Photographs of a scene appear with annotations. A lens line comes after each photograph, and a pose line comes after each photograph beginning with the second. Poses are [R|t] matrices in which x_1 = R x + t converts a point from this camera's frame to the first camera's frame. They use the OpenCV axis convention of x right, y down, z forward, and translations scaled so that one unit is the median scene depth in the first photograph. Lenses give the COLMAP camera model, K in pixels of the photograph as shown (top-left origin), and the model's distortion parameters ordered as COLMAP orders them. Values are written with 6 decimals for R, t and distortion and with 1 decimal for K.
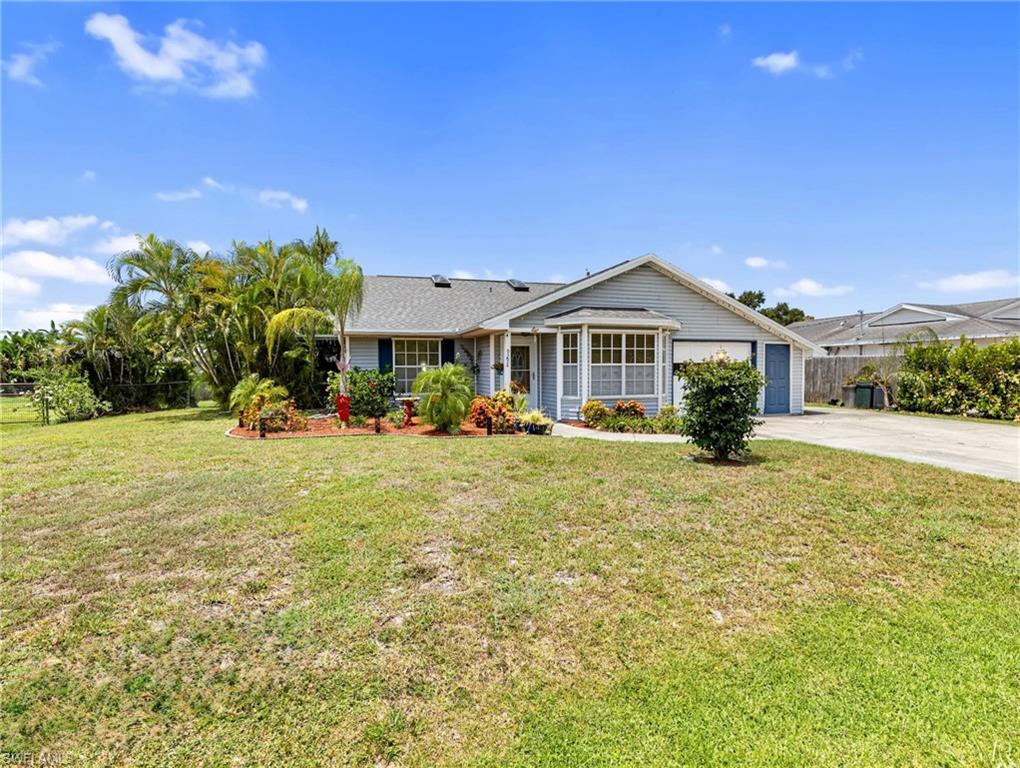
lens RADIAL K [[516.9, 0, 513.2], [0, 516.9, 383.6], [0, 0, 1]] dist [0.008724, -0.003522]
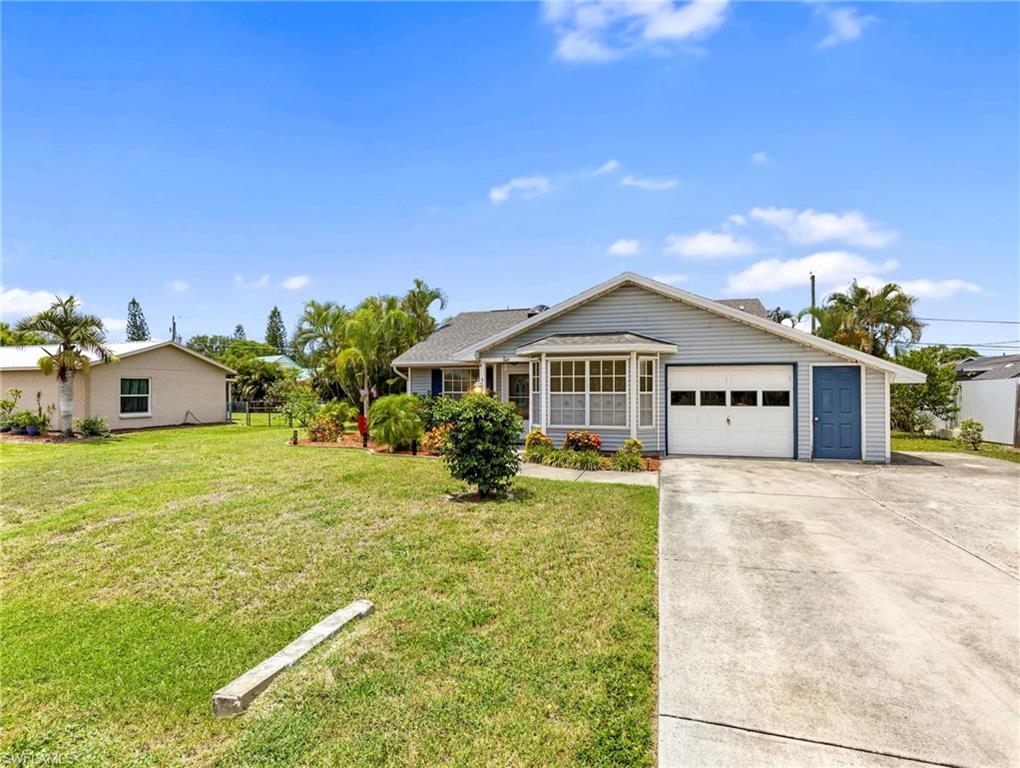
lens RADIAL K [[516.9, 0, 511.5], [0, 516.9, 389.3], [0, 0, 1]] dist [0.008724, -0.003522]
pose [[0.825524, 0.003196, -0.564358, 0.623990], [-0.018753, 0.999587, -0.021771, -0.020157], [0.564055, 0.028556, 0.825243, 0.136811]]
